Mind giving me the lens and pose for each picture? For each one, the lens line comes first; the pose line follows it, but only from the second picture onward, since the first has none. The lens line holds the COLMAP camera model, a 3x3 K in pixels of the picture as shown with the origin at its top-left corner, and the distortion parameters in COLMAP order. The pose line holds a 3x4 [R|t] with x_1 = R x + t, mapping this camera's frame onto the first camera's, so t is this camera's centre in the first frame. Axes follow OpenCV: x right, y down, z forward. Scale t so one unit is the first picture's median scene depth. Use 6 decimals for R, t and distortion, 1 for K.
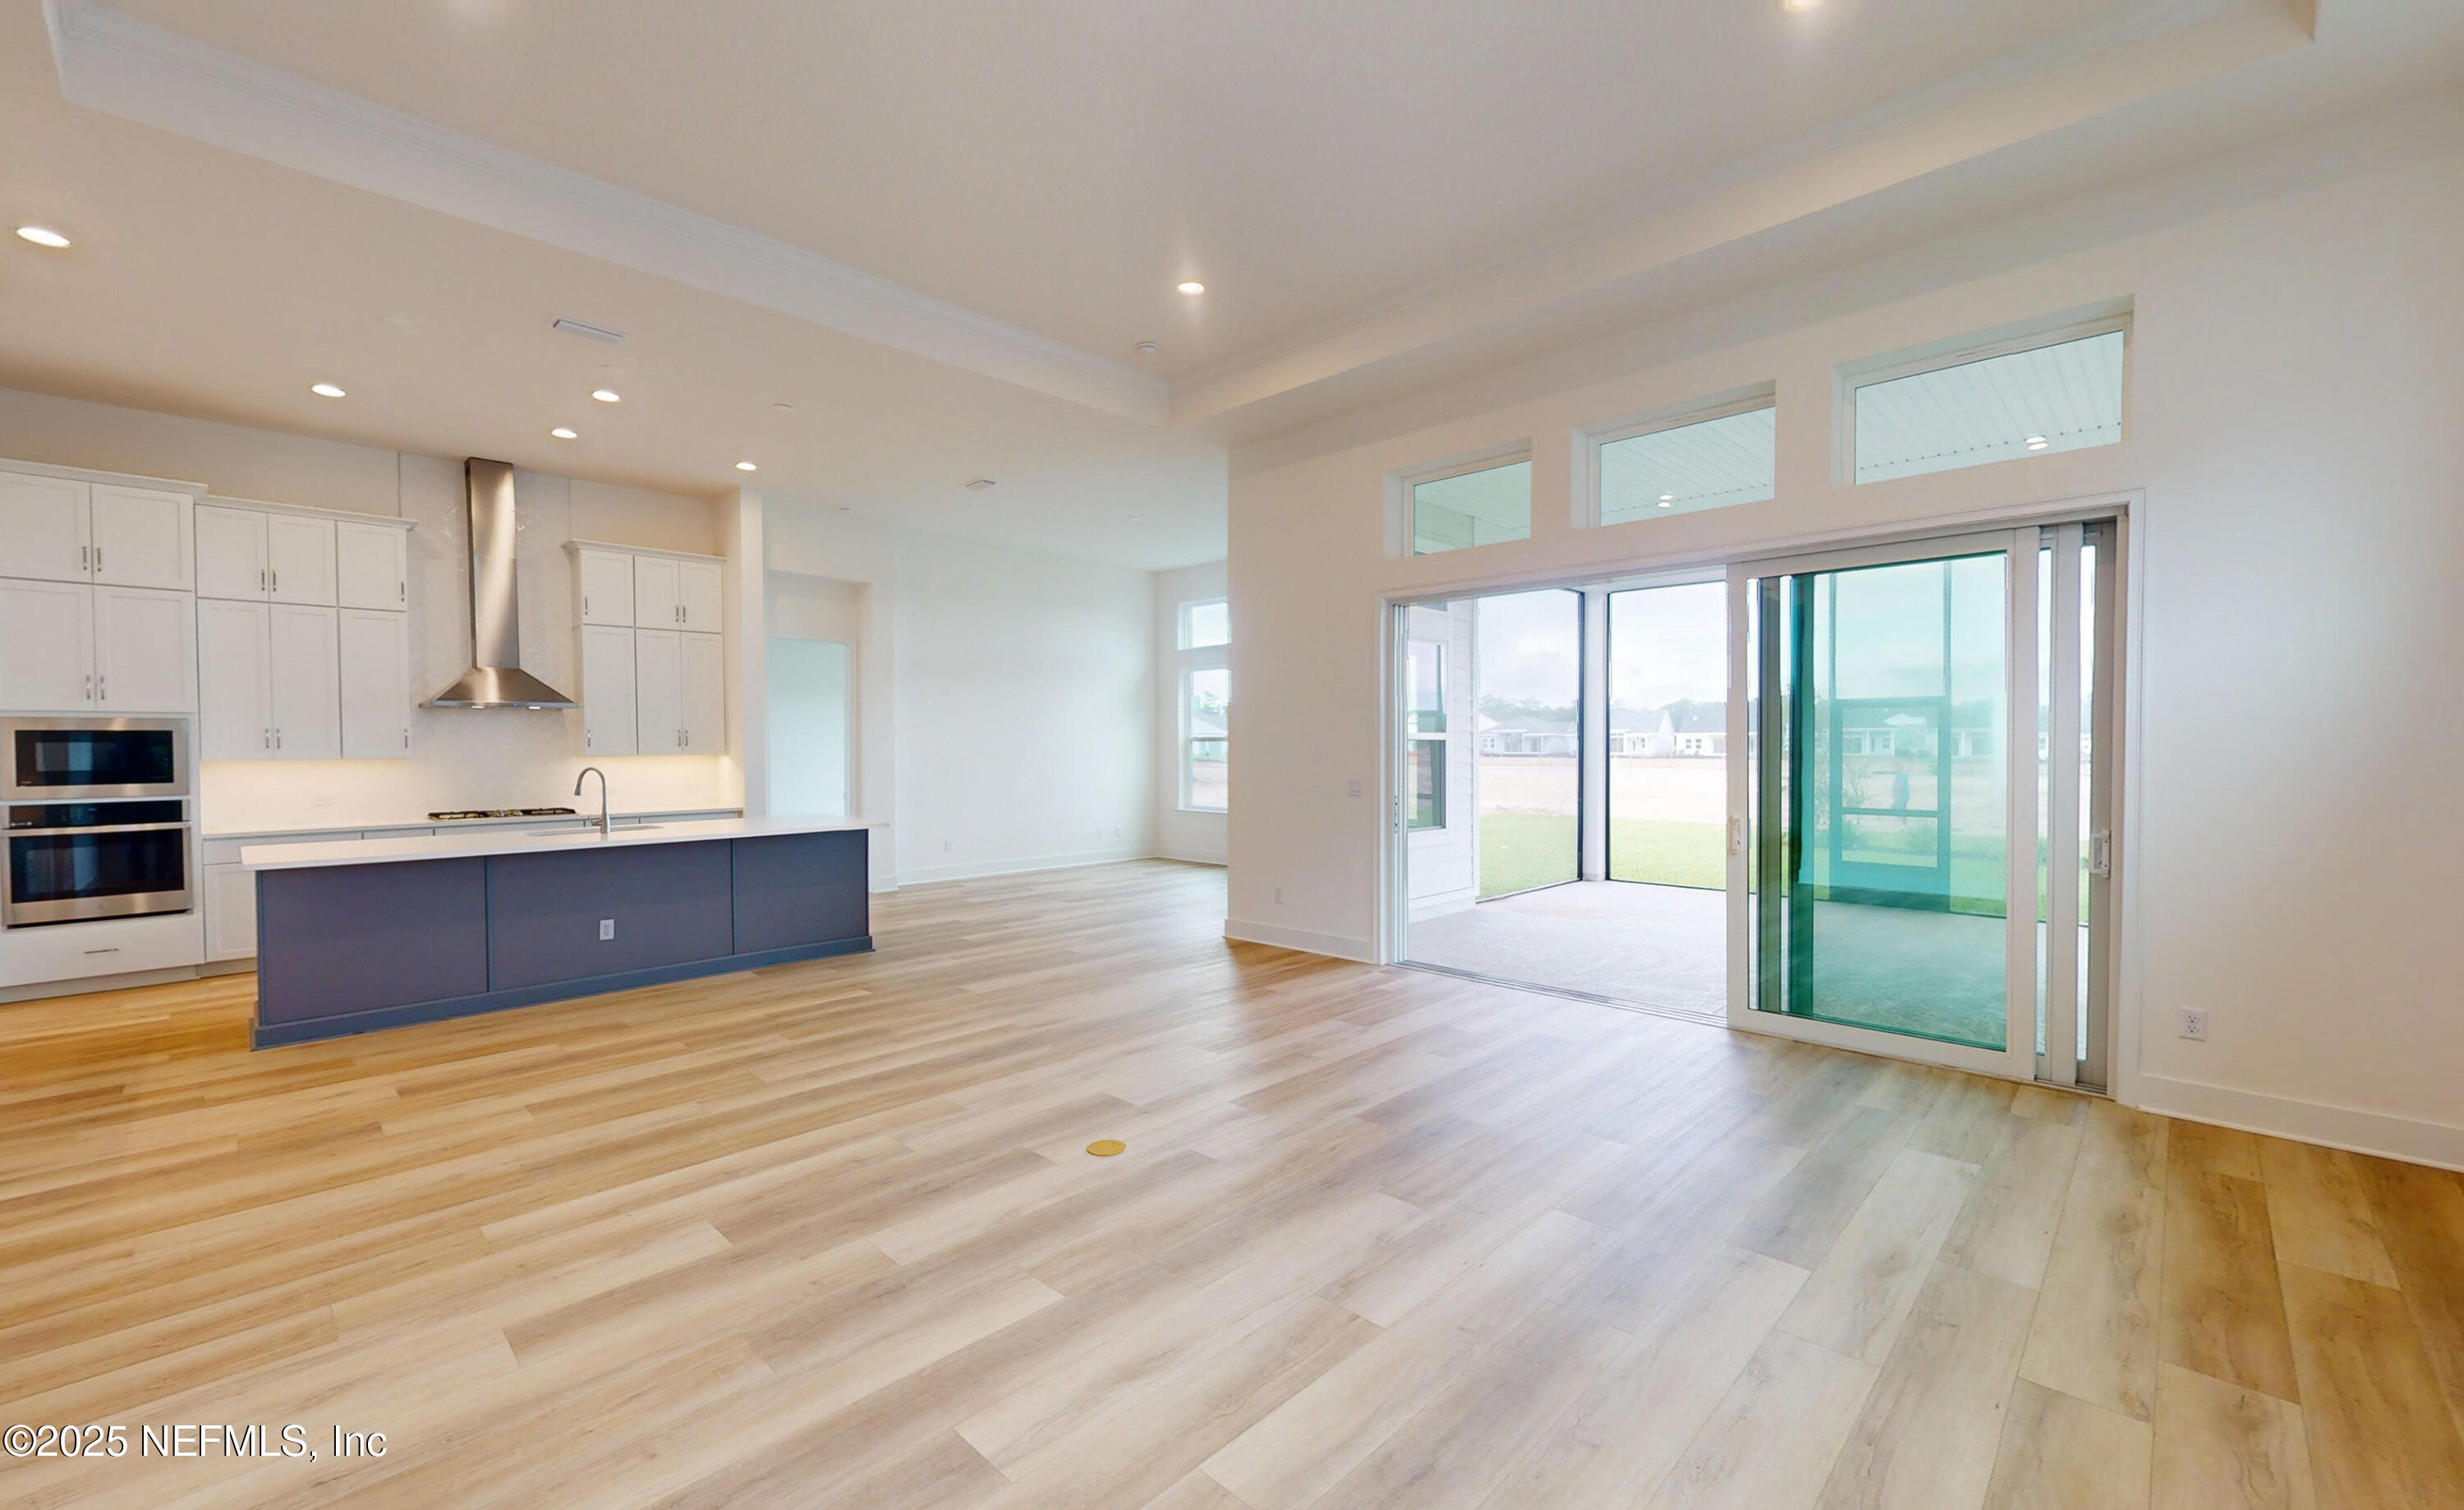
lens RADIAL K [[984.1, 0, 1232.0], [0, 984.1, 755.0], [0, 0, 1]] dist [-0.008738, -0.000070]
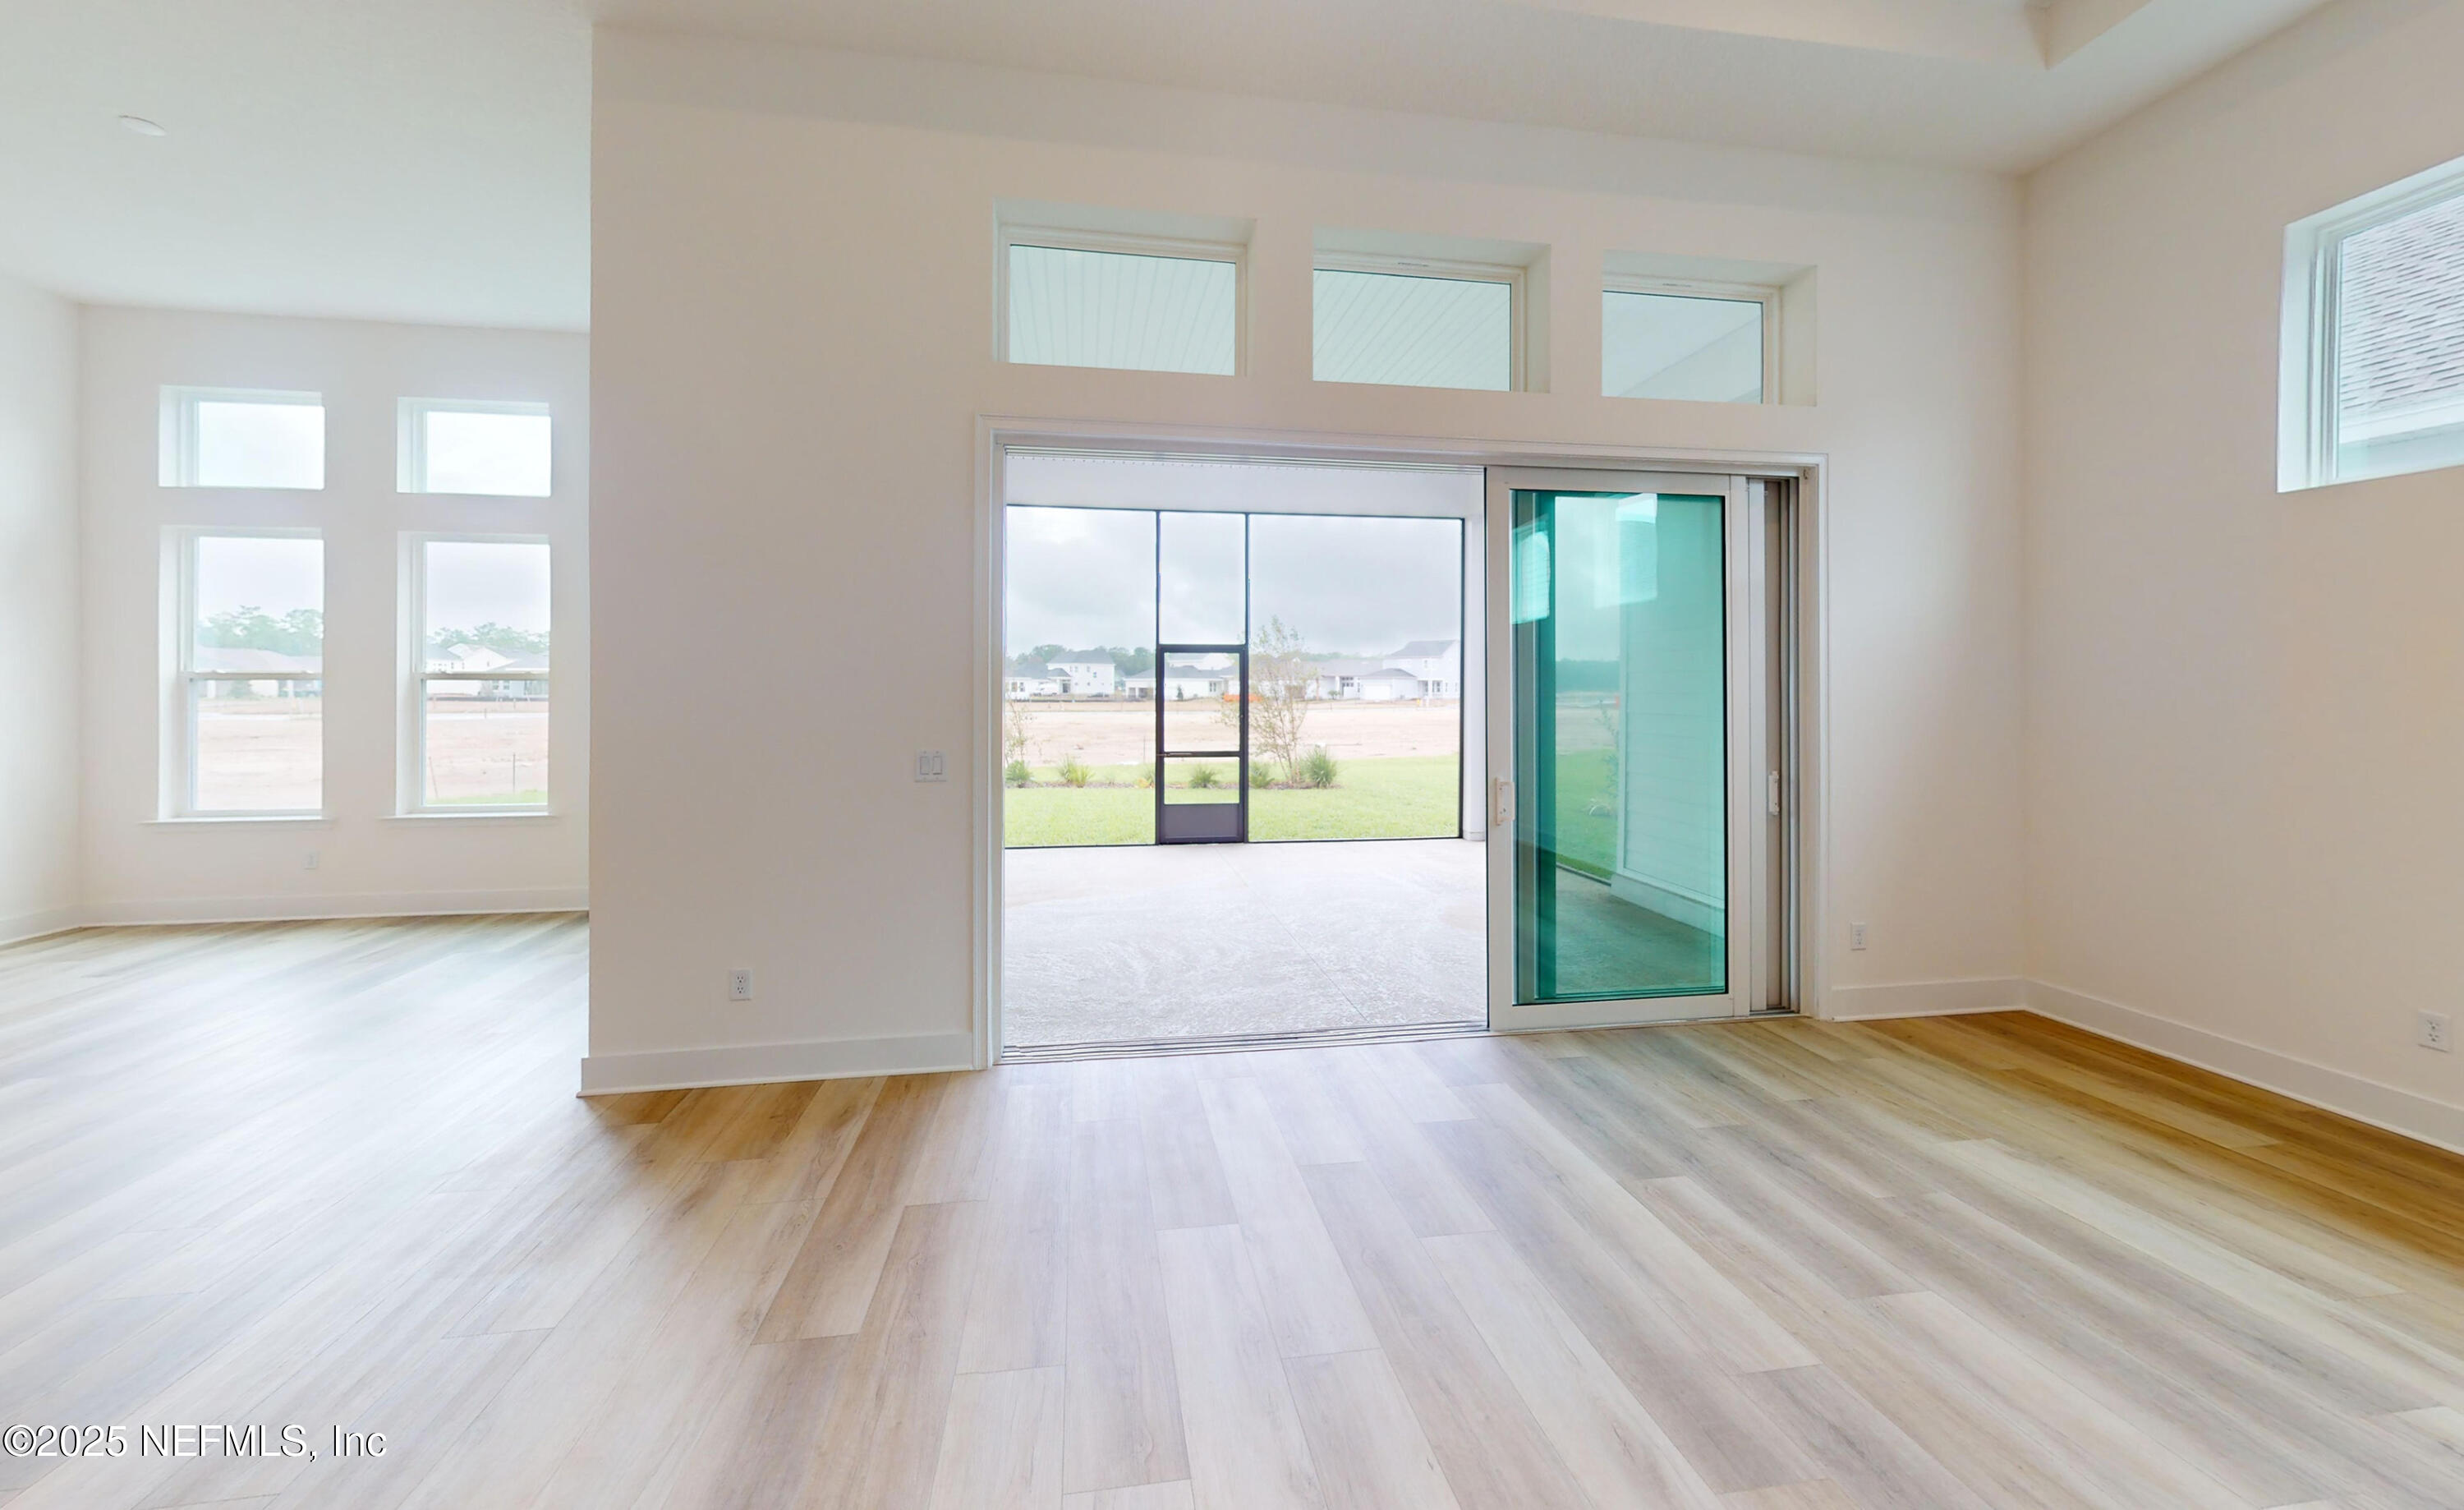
lens RADIAL K [[984.1, 0, 1232.0], [0, 984.1, 755.0], [0, 0, 1]] dist [-0.008738, -0.000070]
pose [[0.599555, -0.054304, 0.798489, -0.199029], [0.006687, 0.998000, 0.062852, -0.007537], [-0.800306, -0.032344, 0.598719, 0.498741]]
